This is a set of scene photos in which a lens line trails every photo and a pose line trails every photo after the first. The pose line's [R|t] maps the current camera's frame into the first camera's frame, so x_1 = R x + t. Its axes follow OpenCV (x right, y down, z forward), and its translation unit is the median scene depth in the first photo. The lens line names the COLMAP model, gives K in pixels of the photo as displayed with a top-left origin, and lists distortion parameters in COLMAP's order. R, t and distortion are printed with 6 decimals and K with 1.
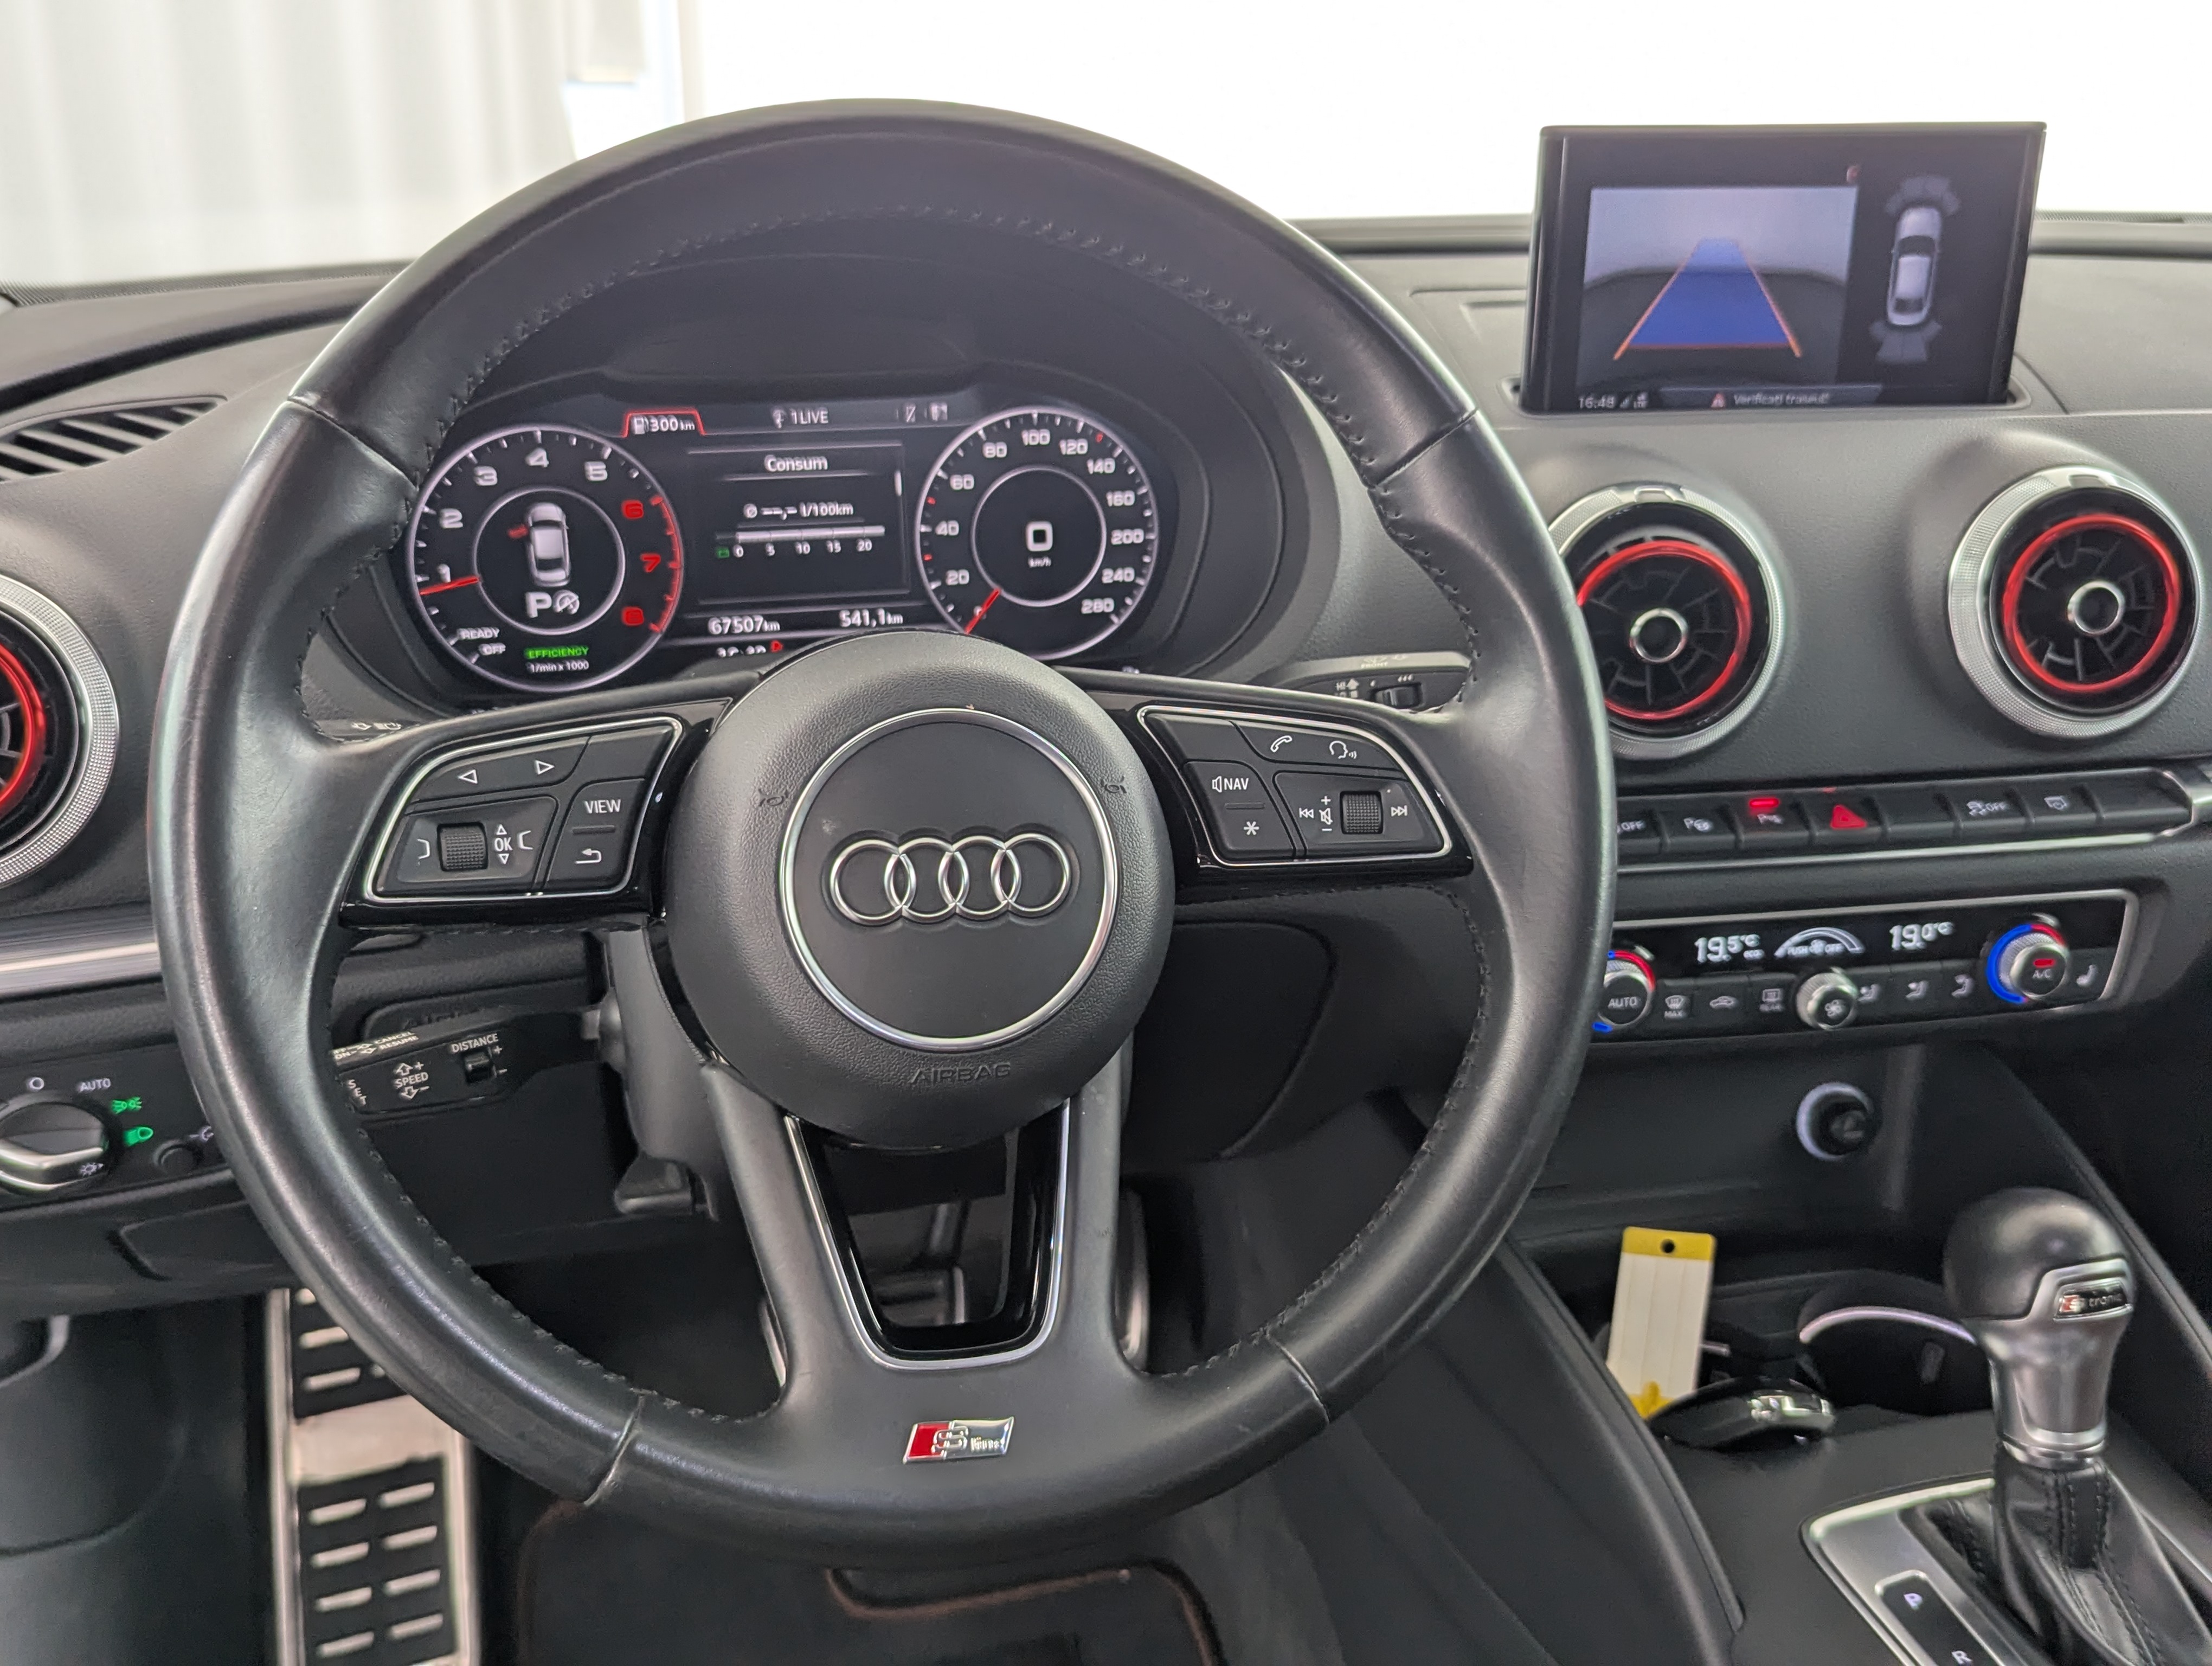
lens RADIAL K [[2041.0, 0, 1106.0], [0, 2041.0, 833.0], [0, 0, 1]] dist [0.078284, -0.170179]
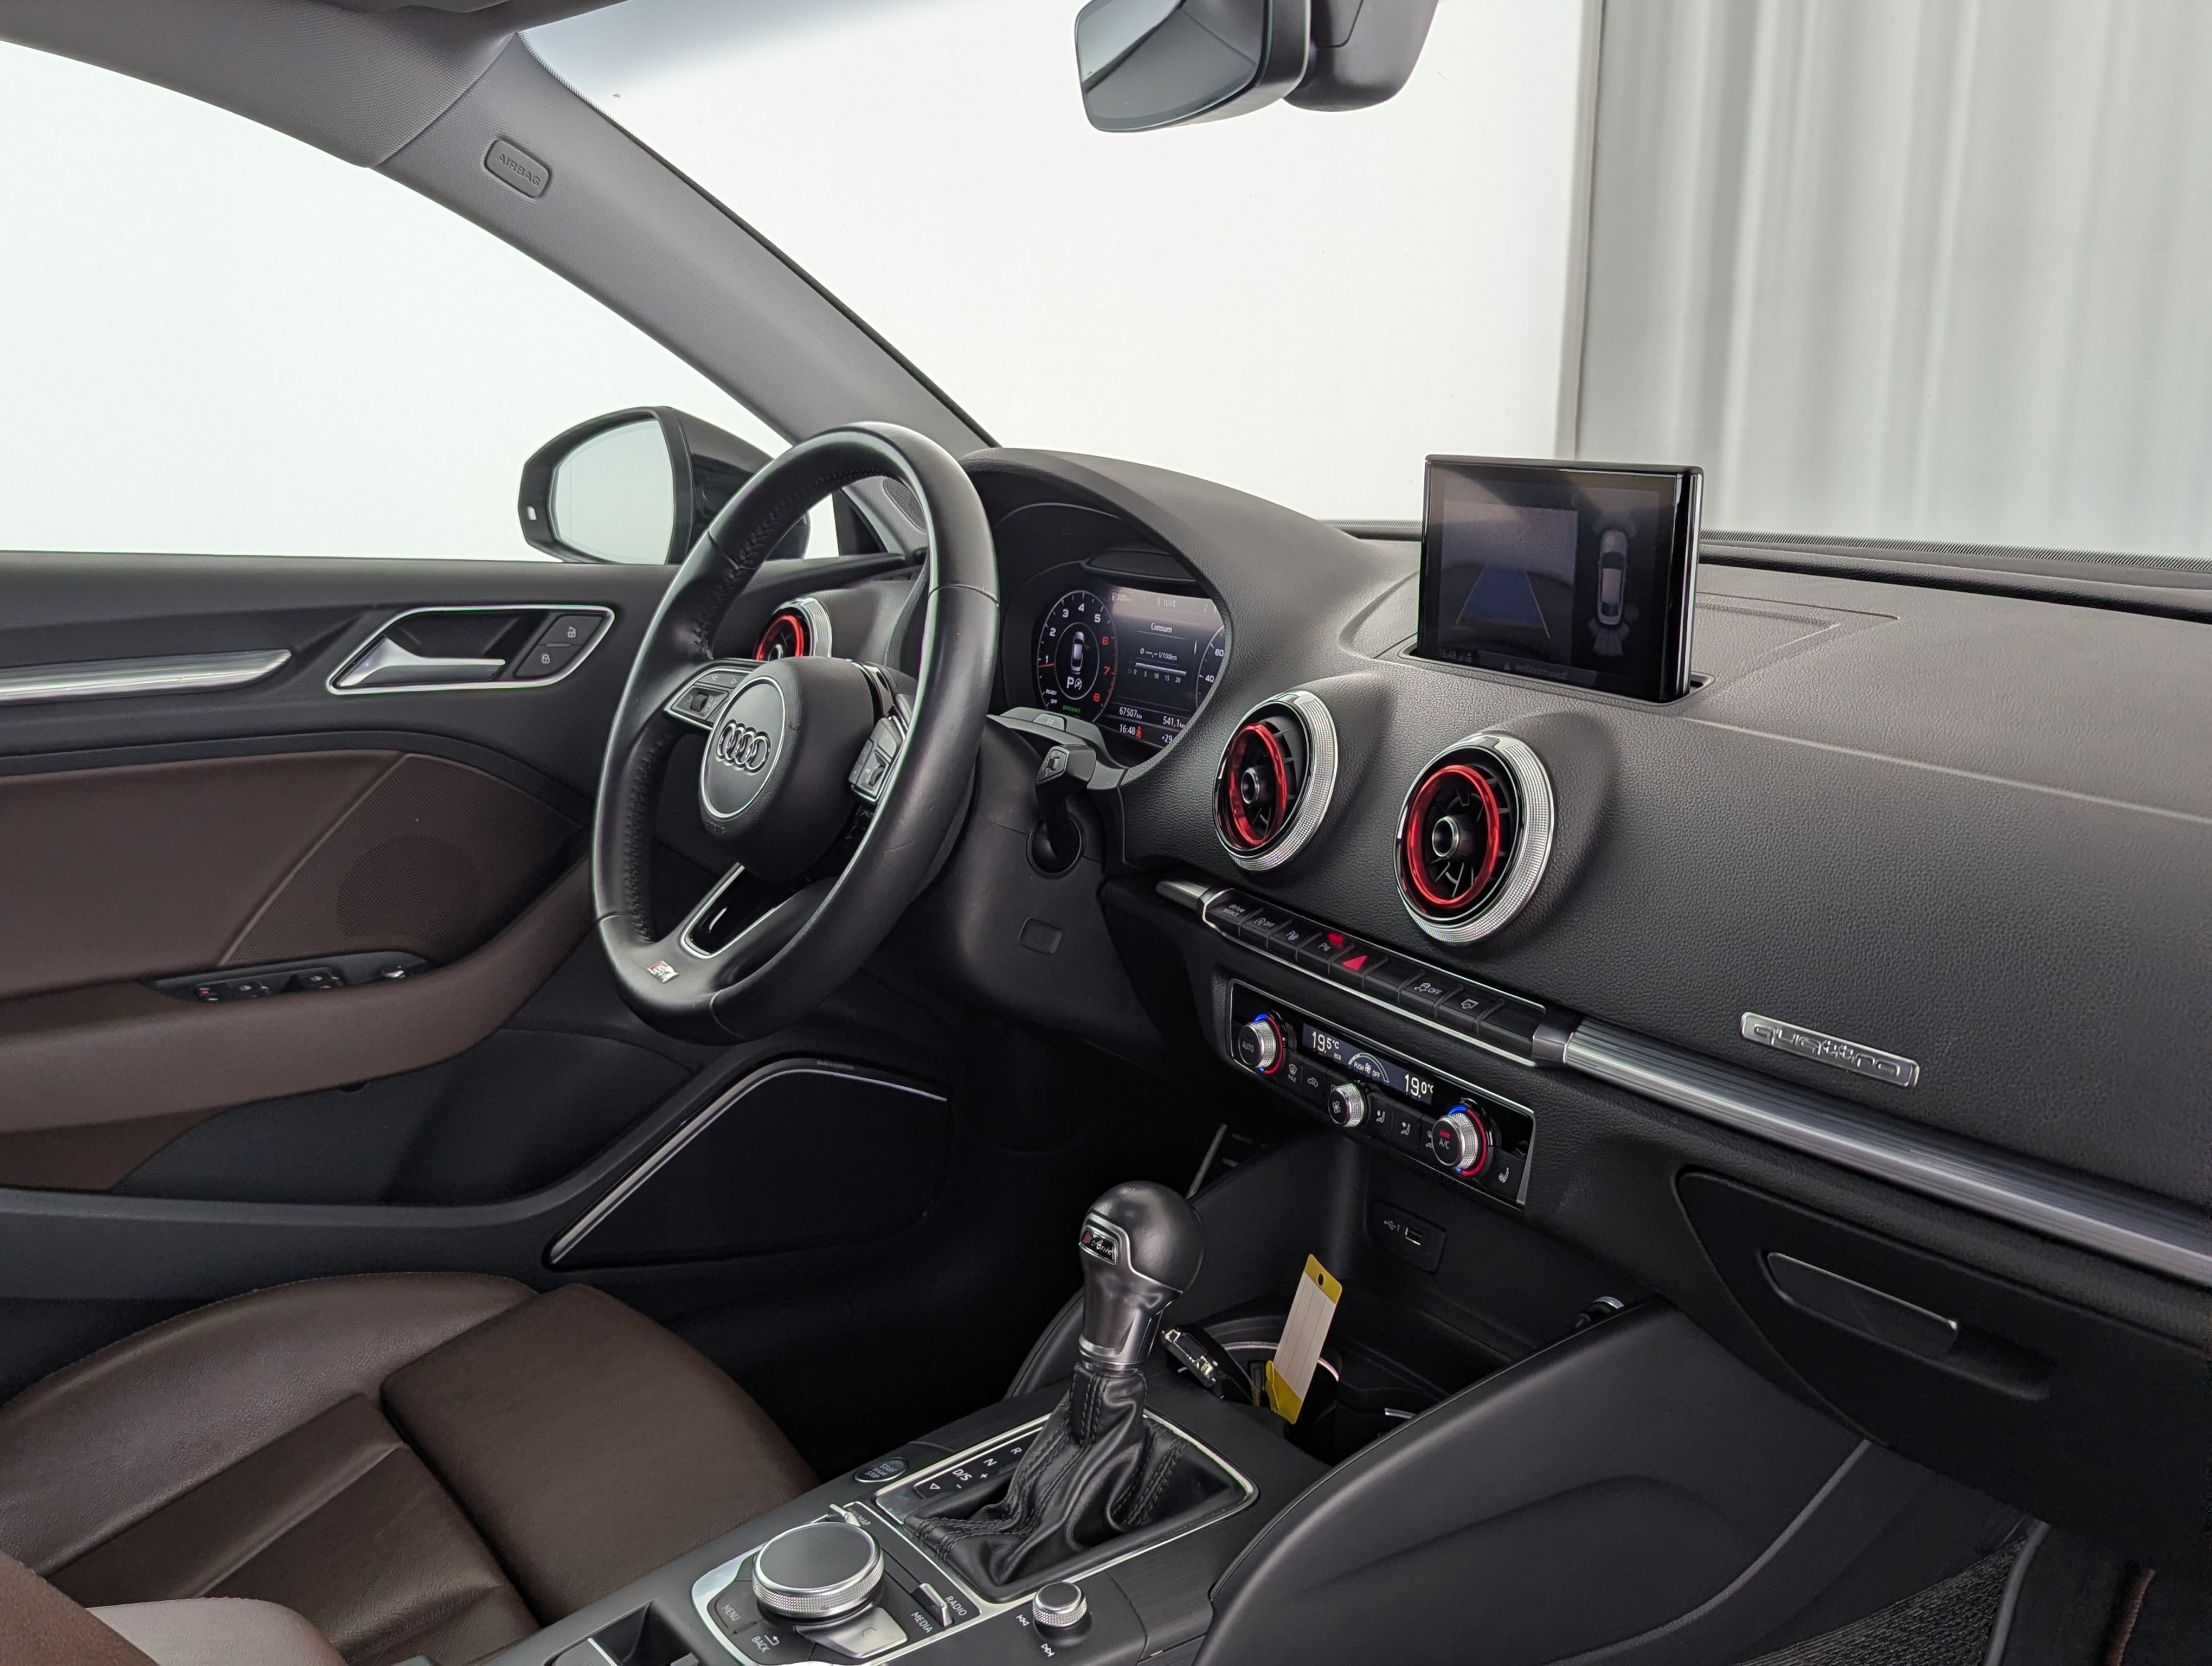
lens RADIAL K [[2041.0, 0, 1106.0], [0, 2041.0, 833.0], [0, 0, 1]] dist [0.078284, -0.170179]
pose [[0.361803, 0.196287, -0.911356, 1.451811], [-0.330896, 0.940970, 0.071301, -0.123101], [0.871554, 0.275768, 0.405397, 0.294524]]
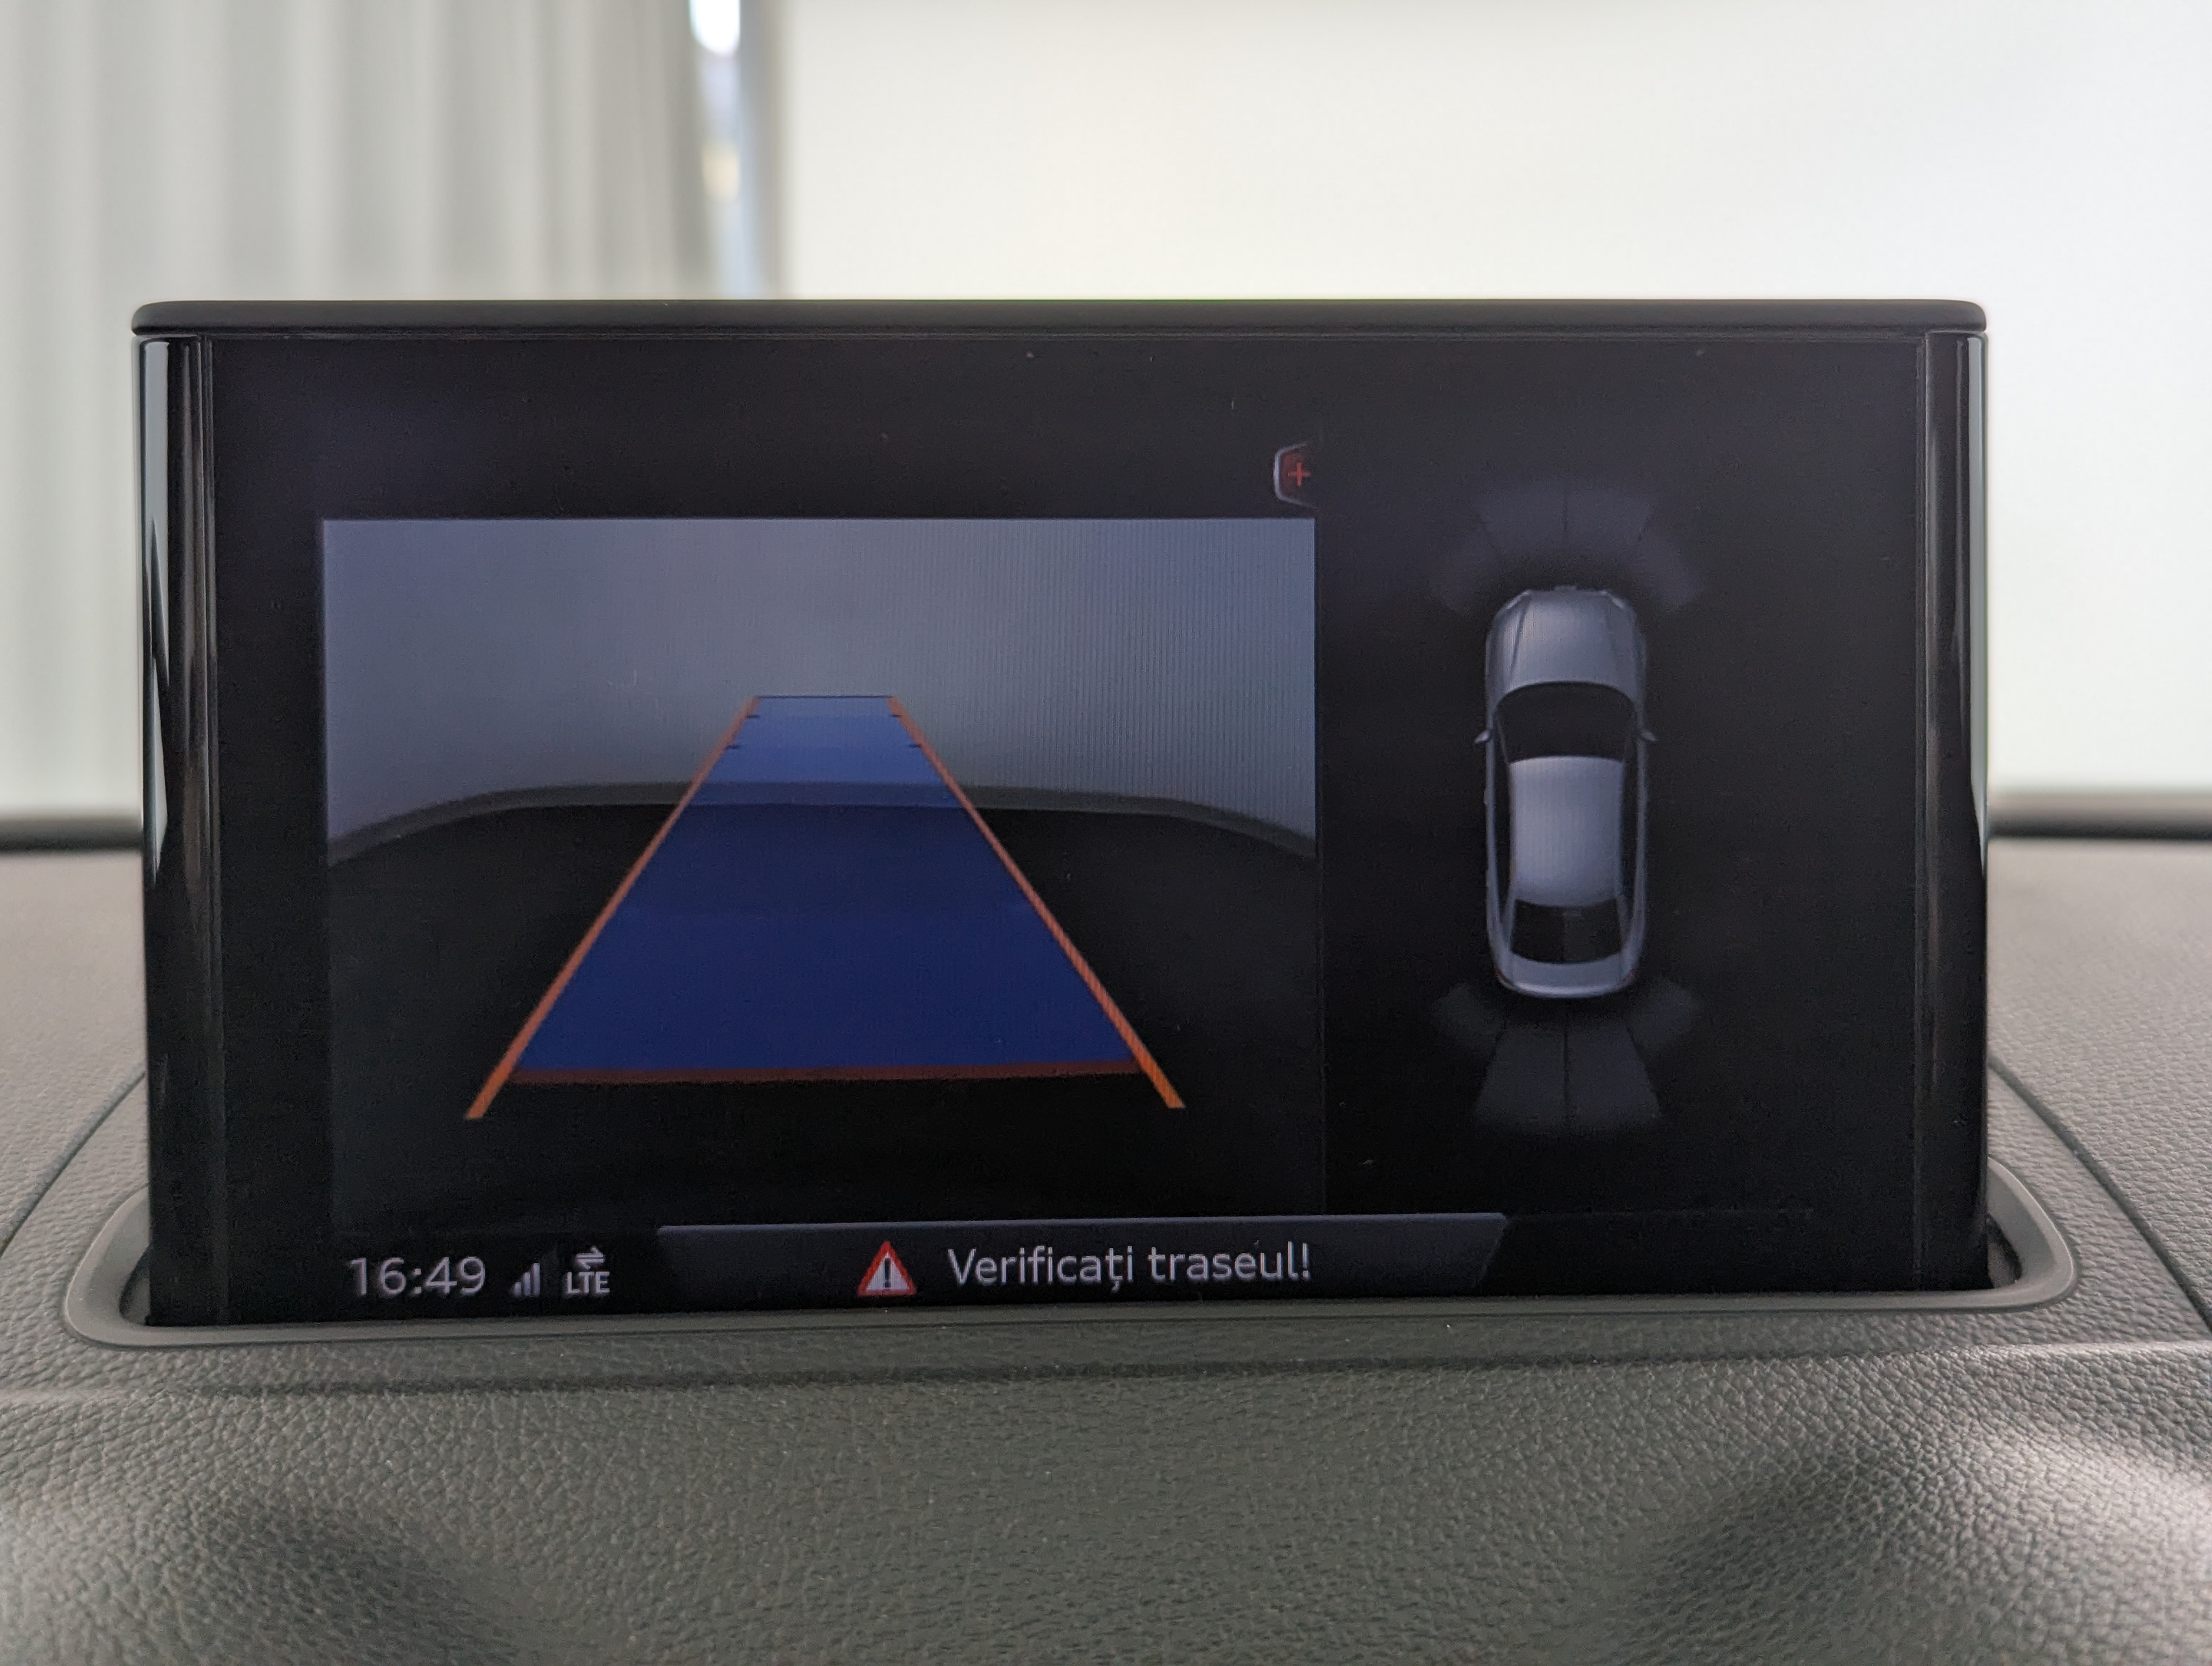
lens RADIAL K [[1871.4, 0, 1068.8], [0, 1871.4, 835.6], [0, 0, 1]] dist [-0.001683, -0.000341]
pose [[0.998545, -0.008013, -0.053331, 0.346238], [-0.011077, 0.937341, -0.348238, -0.185078], [0.052780, 0.348322, 0.935888, 0.778682]]
